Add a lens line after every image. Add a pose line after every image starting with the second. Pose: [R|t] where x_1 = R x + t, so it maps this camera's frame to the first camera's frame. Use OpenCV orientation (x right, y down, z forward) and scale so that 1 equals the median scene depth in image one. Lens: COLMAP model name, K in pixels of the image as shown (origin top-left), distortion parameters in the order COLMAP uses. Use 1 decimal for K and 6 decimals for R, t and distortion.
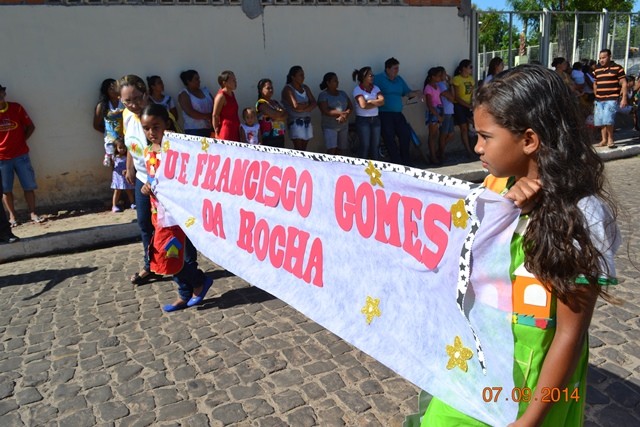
lens RADIAL K [[508.5, 0, 308.8], [0, 508.5, 219.4], [0, 0, 1]] dist [-0.026073, 0.016103]
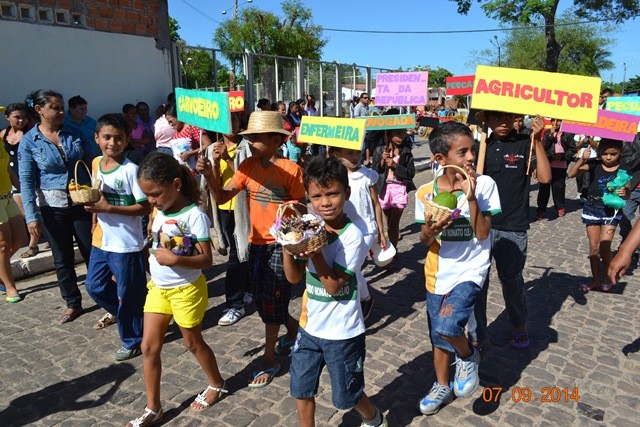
lens RADIAL K [[508.5, 0, 318.3], [0, 508.5, 217.8], [0, 0, 1]] dist [-0.026073, 0.016103]
pose [[0.856070, -0.066732, 0.512533, 0.072669], [0.099692, 0.994328, -0.037050, -0.049212], [-0.507154, 0.082813, 0.857868, 0.131294]]
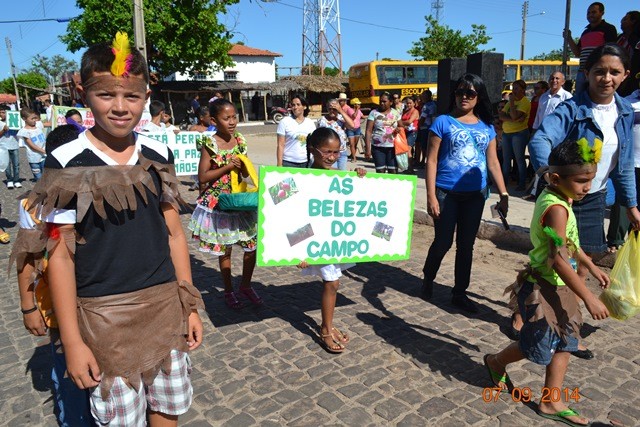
lens RADIAL K [[509.2, 0, 314.5], [0, 509.2, 212.3], [0, 0, 1]] dist [-0.018273, 0.014702]
pose [[-0.249181, -0.149740, 0.956811, -0.329184], [0.289587, 0.931251, 0.221157, -0.105138], [-0.924147, 0.332188, -0.188687, 0.421090]]
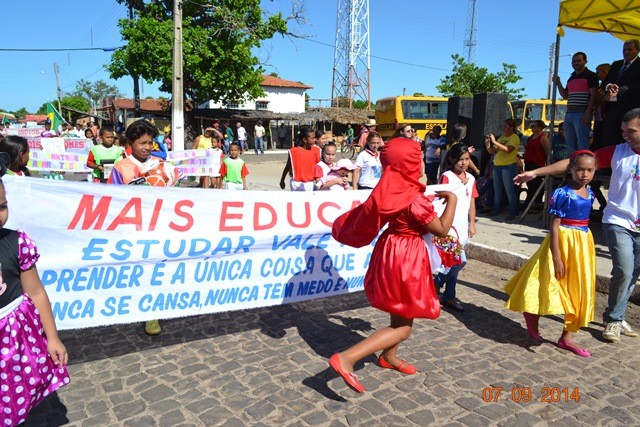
lens RADIAL K [[509.2, 0, 316.0], [0, 509.2, 214.2], [0, 0, 1]] dist [-0.018273, 0.014702]
pose [[-0.195619, -0.105930, 0.974942, -0.437564], [0.256820, 0.953920, 0.155176, -0.094112], [-0.946455, 0.280740, -0.159400, 0.412729]]
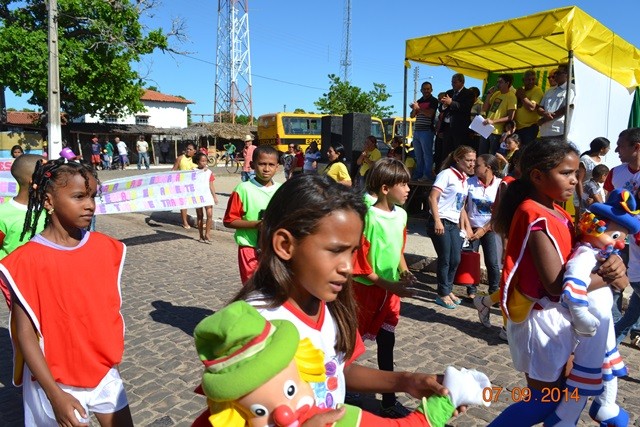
lens RADIAL K [[509.2, 0, 316.3], [0, 509.2, 211.8], [0, 0, 1]] dist [-0.018273, 0.014702]
pose [[-0.409823, -0.065413, 0.909817, -0.547945], [0.249748, 0.951265, 0.180891, -0.097657], [-0.877309, 0.301358, -0.373513, 0.442506]]
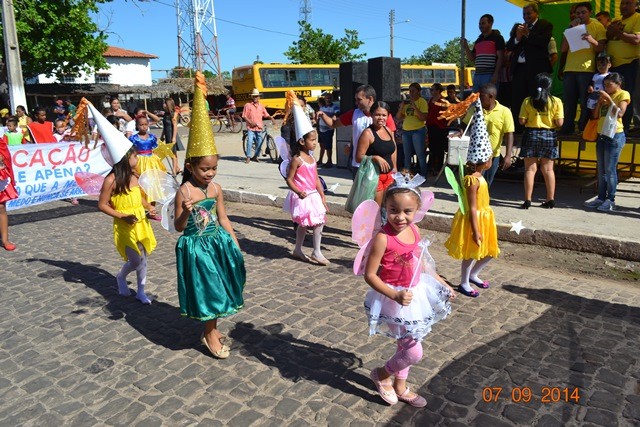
lens RADIAL K [[509.2, 0, 315.9], [0, 509.2, 213.3], [0, 0, 1]] dist [-0.018273, 0.014702]
pose [[-0.477297, -0.124292, 0.869908, -0.317555], [0.284778, 0.914642, 0.286934, -0.131048], [-0.831318, 0.384683, -0.401160, 0.511525]]
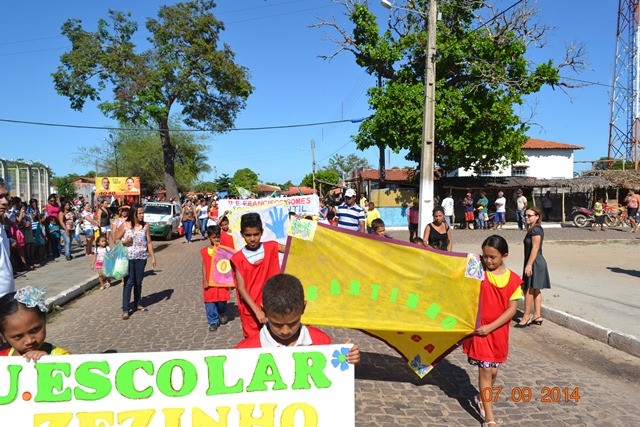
lens RADIAL K [[509.2, 0, 315.6], [0, 509.2, 216.7], [0, 0, 1]] dist [-0.018273, 0.014702]
pose [[0.266937, 0.017837, 0.963549, -0.005922], [0.244214, 0.965942, -0.085537, -0.149908], [-0.932258, 0.258145, 0.253490, 0.445685]]
